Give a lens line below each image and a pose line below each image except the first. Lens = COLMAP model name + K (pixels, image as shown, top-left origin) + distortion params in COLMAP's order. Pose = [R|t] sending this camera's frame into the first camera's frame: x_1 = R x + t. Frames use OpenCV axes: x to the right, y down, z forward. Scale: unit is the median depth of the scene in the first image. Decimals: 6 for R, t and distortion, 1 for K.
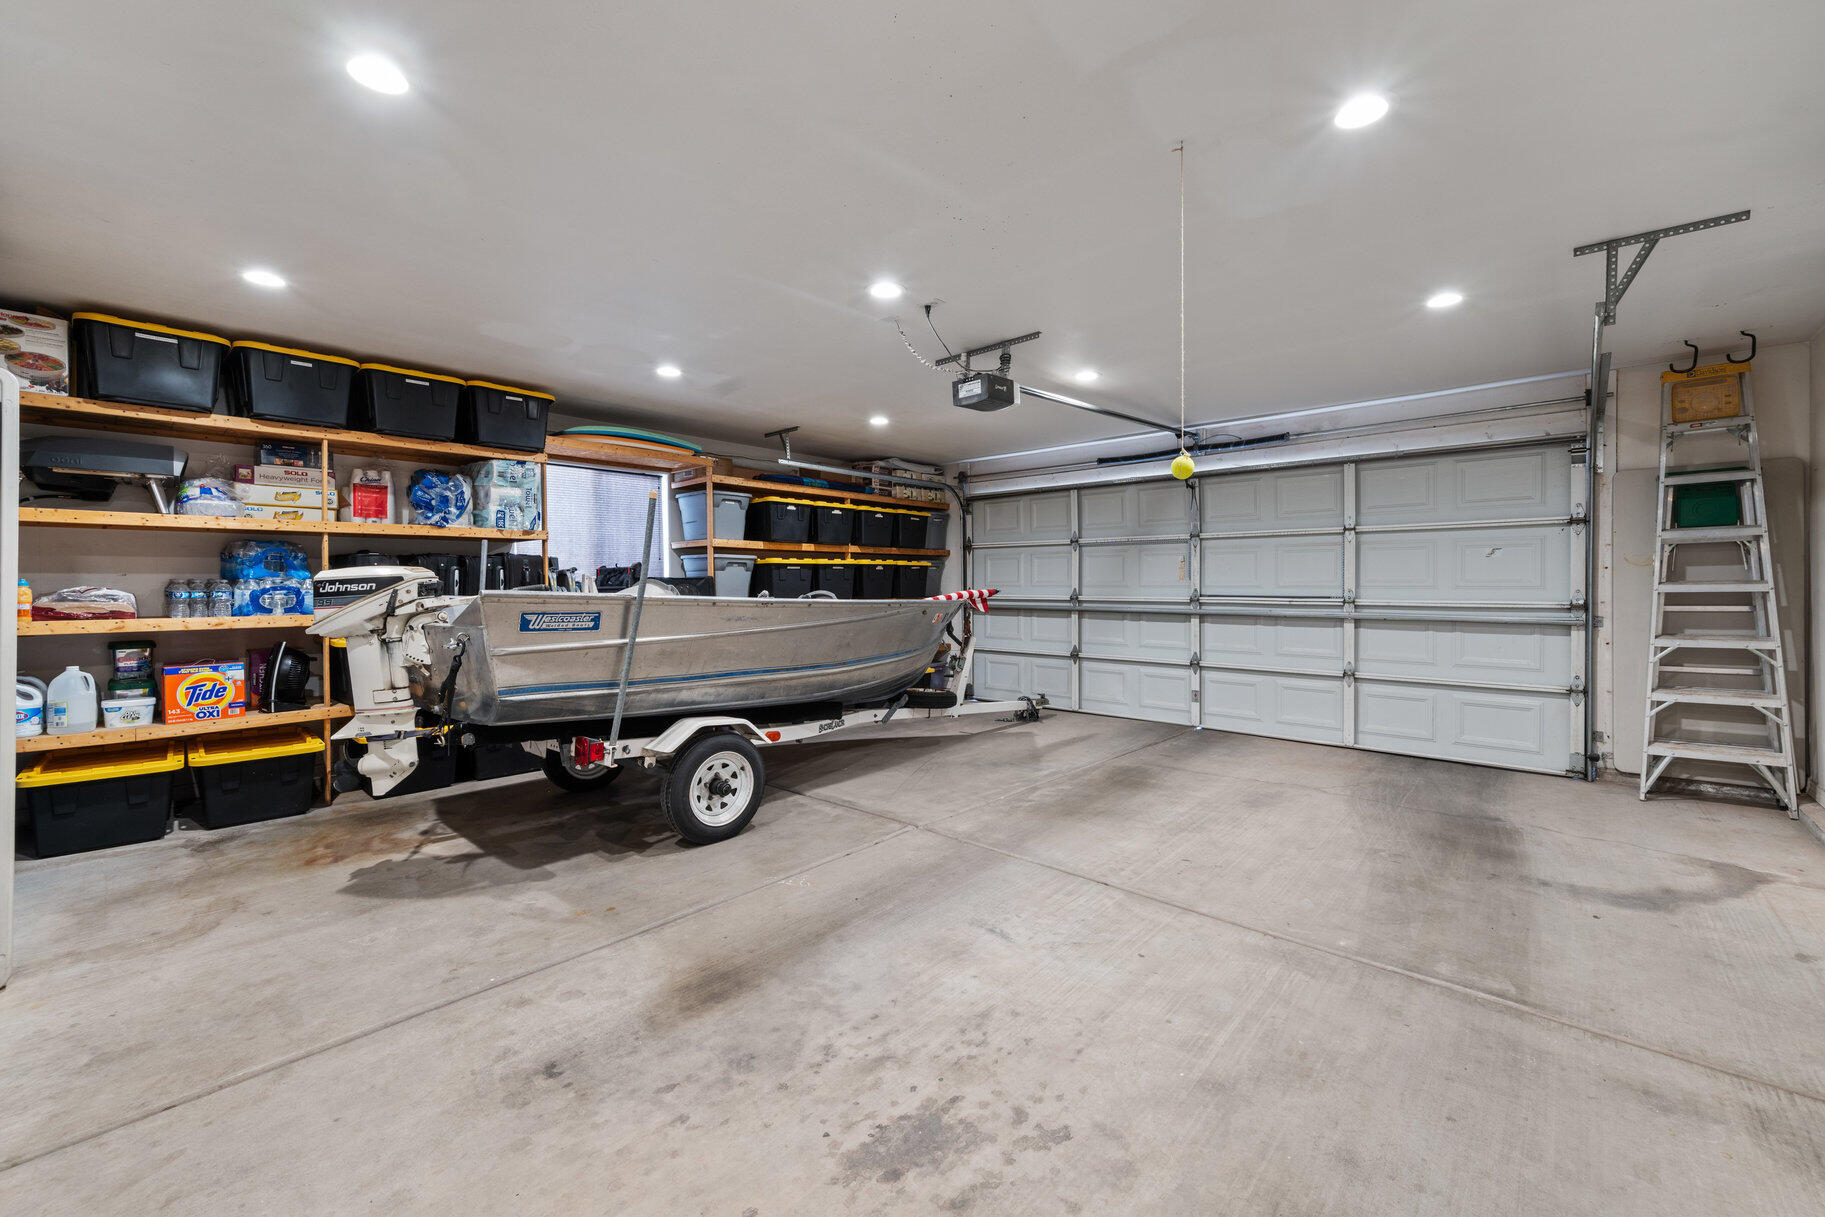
lens RADIAL K [[705.2, 0, 927.9], [0, 705.2, 604.4], [0, 0, 1]] dist [0.002325, 0.000047]
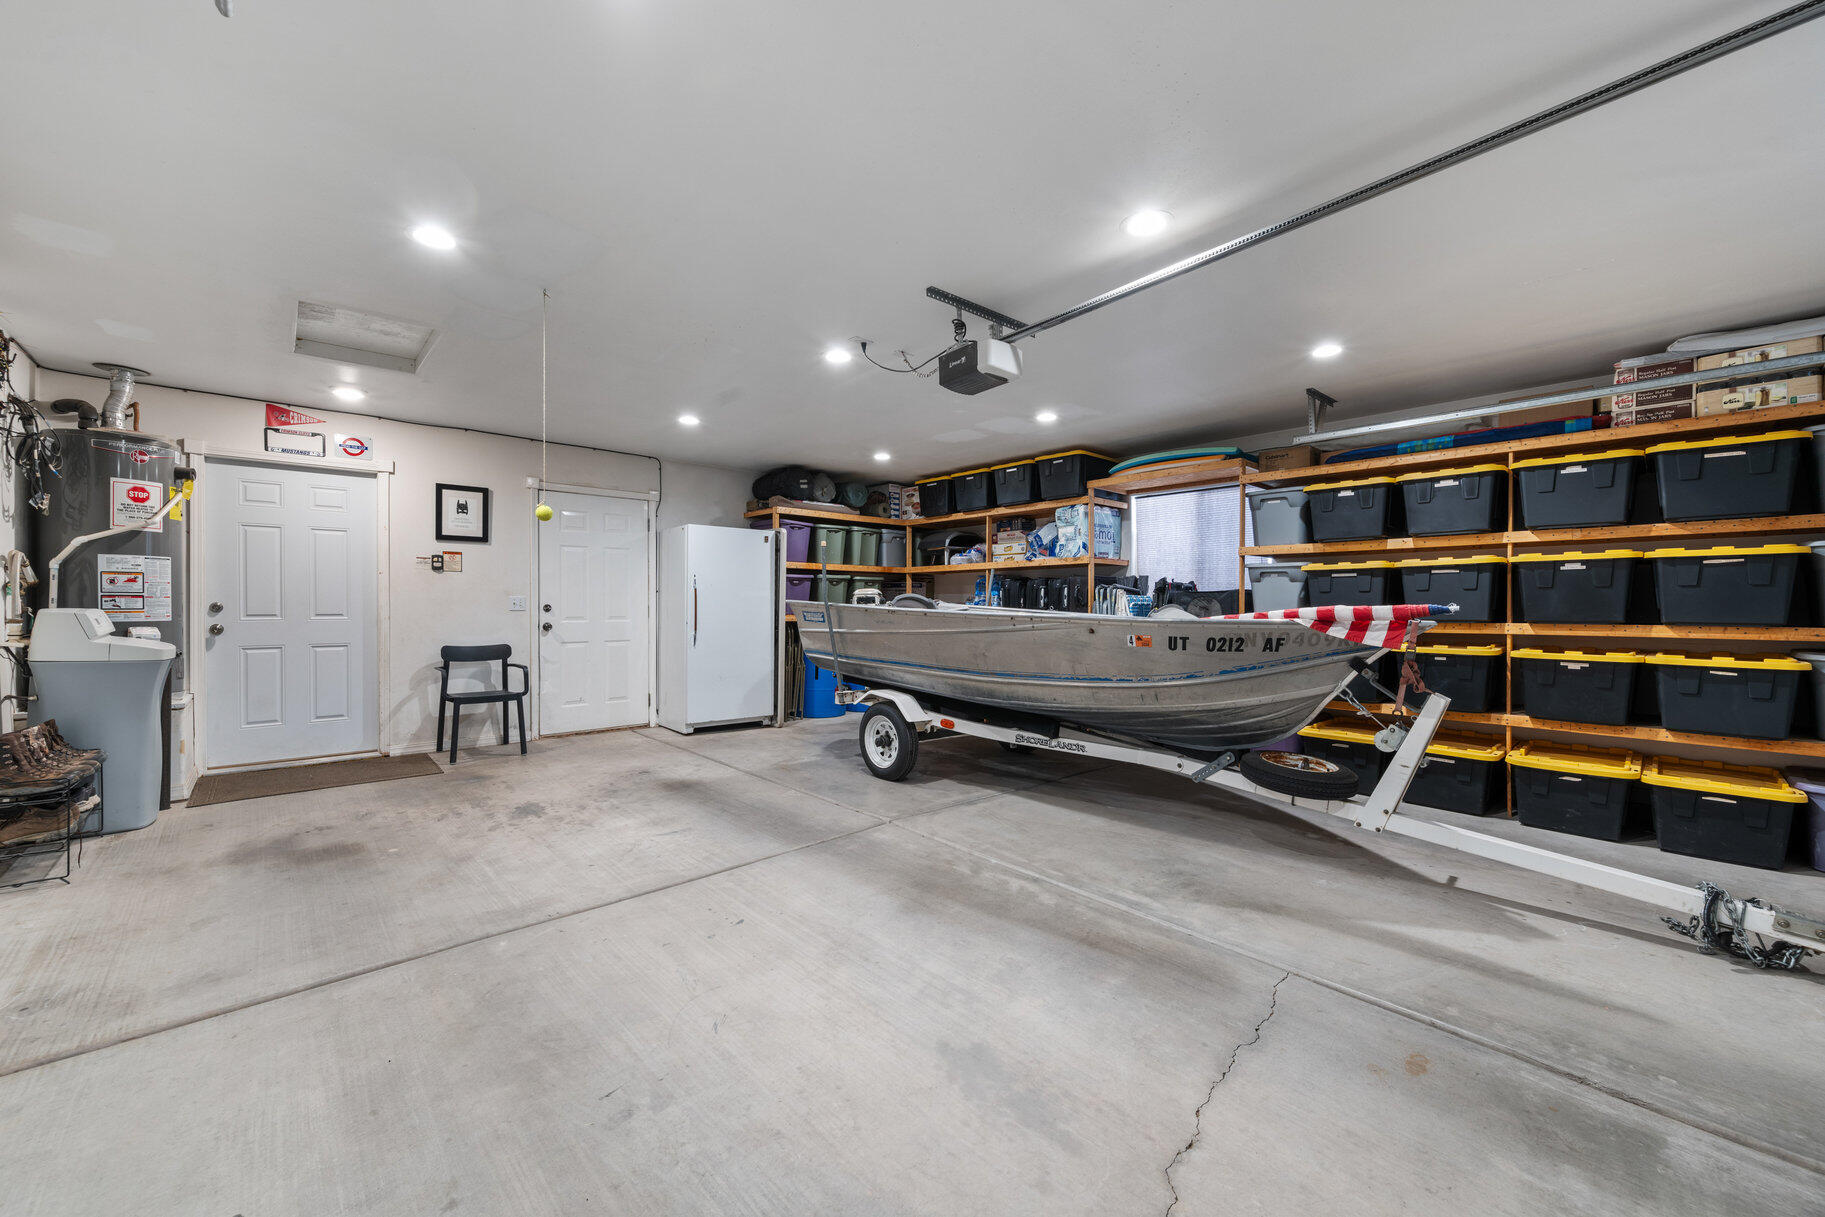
lens RADIAL K [[705.2, 0, 927.9], [0, 705.2, 604.4], [0, 0, 1]] dist [0.002325, 0.000047]
pose [[-0.074937, 0.005588, -0.997173, 0.989092], [-0.028479, 0.999564, 0.007742, -0.024221], [0.996781, 0.028979, -0.074745, 1.062953]]
